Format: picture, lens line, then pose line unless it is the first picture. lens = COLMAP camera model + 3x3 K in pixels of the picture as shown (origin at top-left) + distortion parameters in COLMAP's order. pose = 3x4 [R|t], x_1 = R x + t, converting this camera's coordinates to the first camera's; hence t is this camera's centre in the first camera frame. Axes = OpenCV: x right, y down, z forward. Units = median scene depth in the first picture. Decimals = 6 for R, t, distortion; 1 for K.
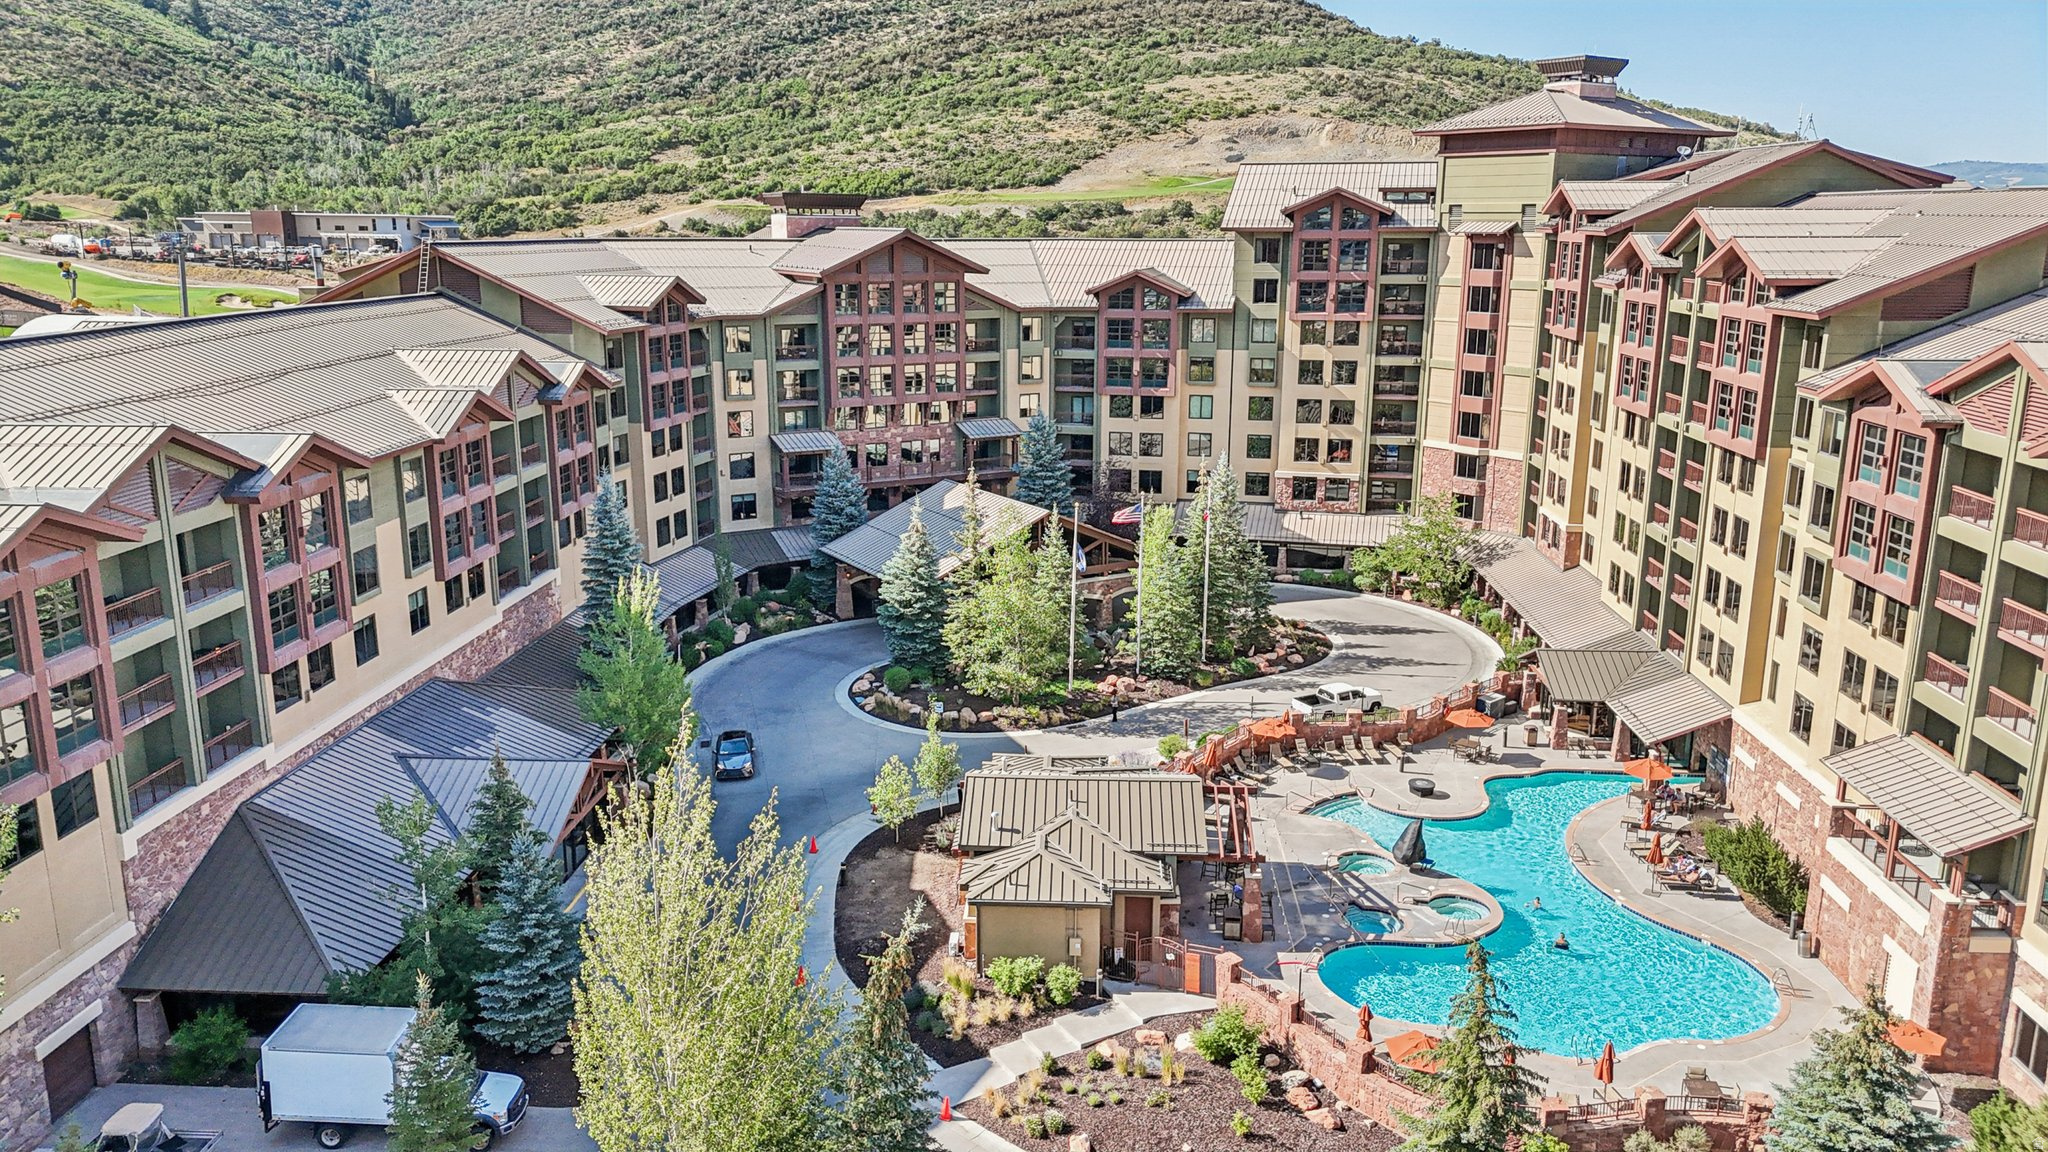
lens RADIAL K [[1496.5, 0, 1024.0], [0, 1496.5, 576.0], [0, 0, 1]] dist [0.066250, -0.118668]
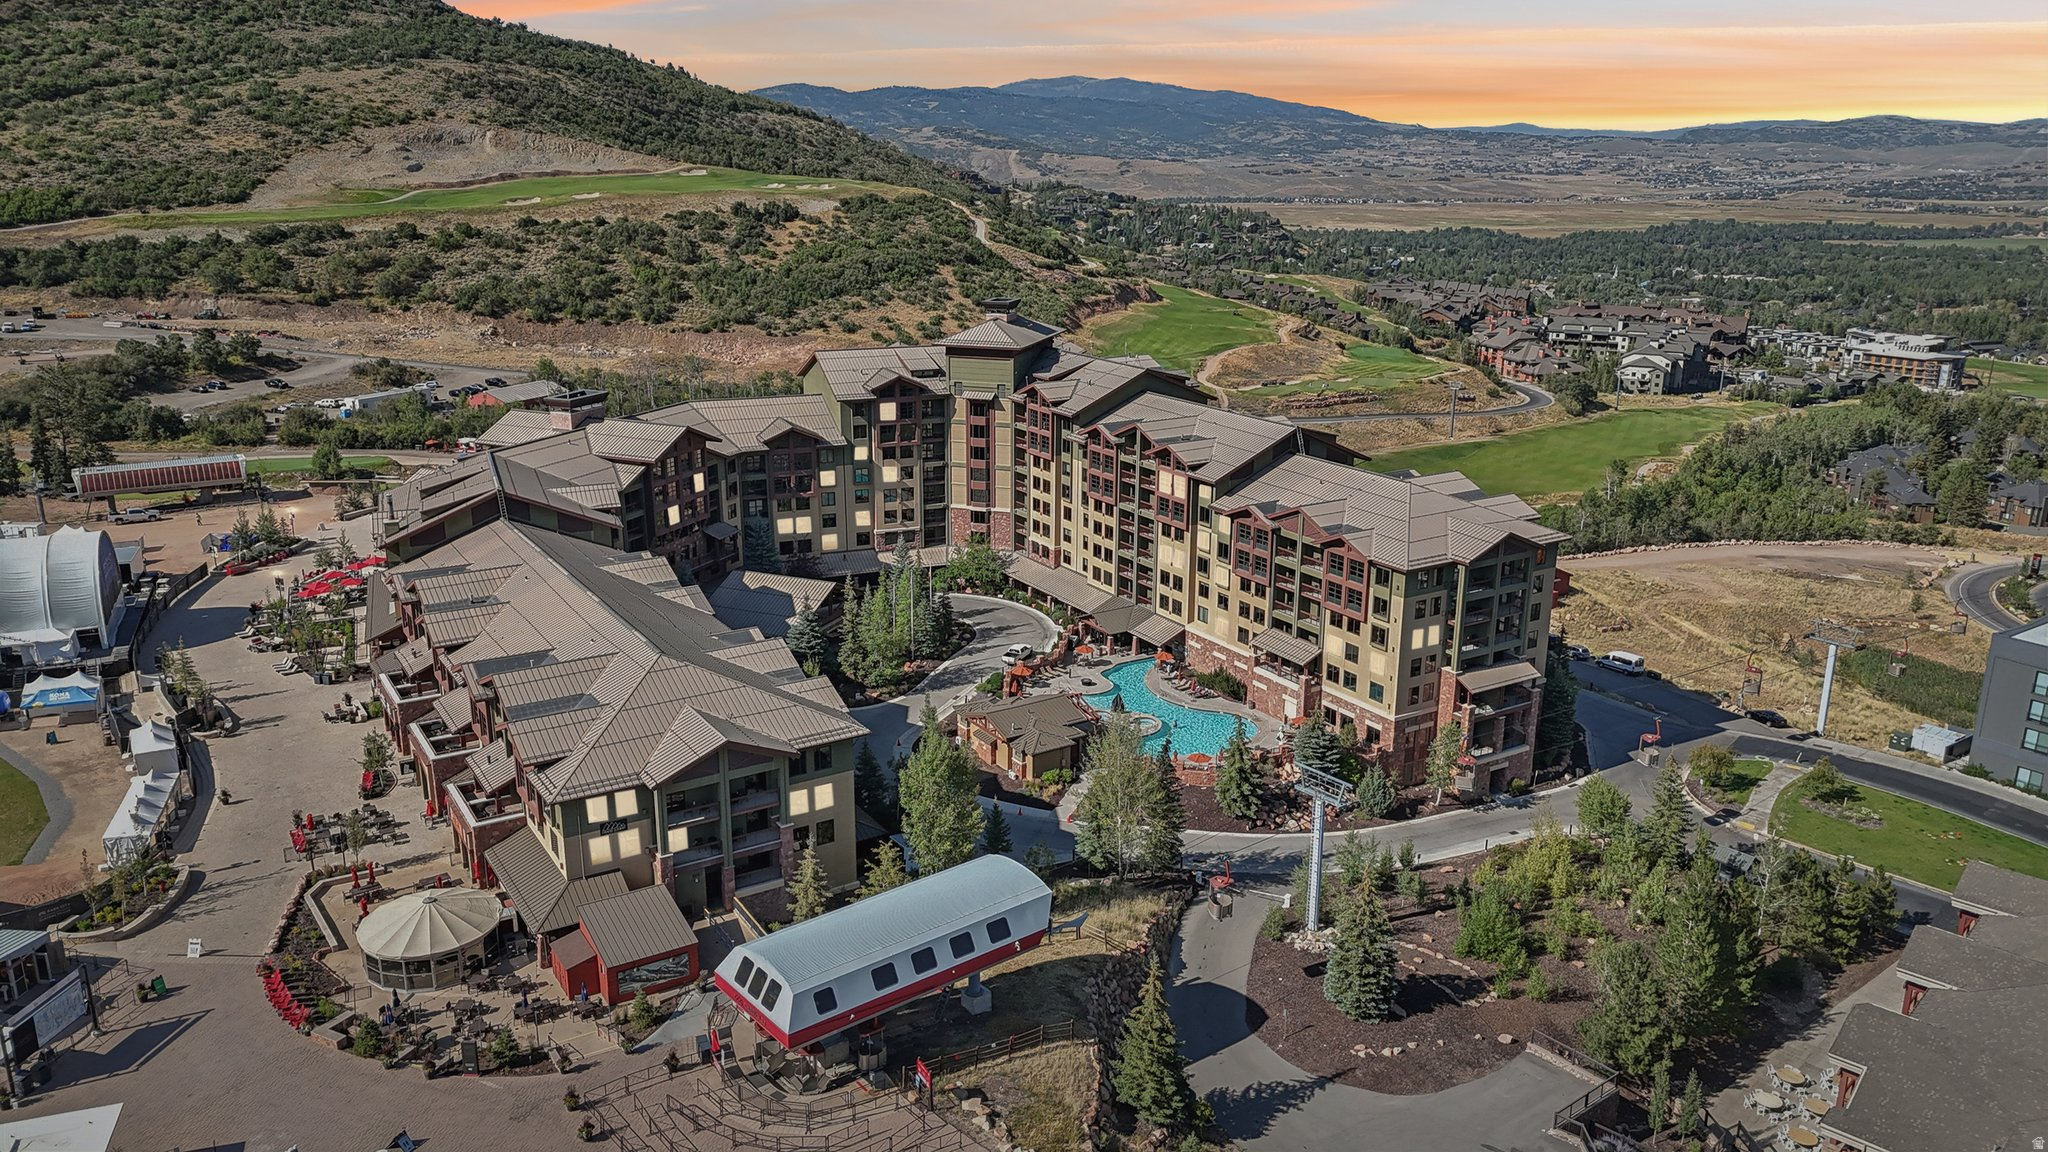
lens RADIAL K [[1496.5, 0, 1024.0], [0, 1496.5, 576.0], [0, 0, 1]] dist [0.066250, -0.118668]
pose [[0.809437, -0.165957, 0.563268, -0.757064], [0.134030, 0.986126, 0.097938, -0.182439], [-0.571706, -0.003779, 0.820450, -0.597544]]
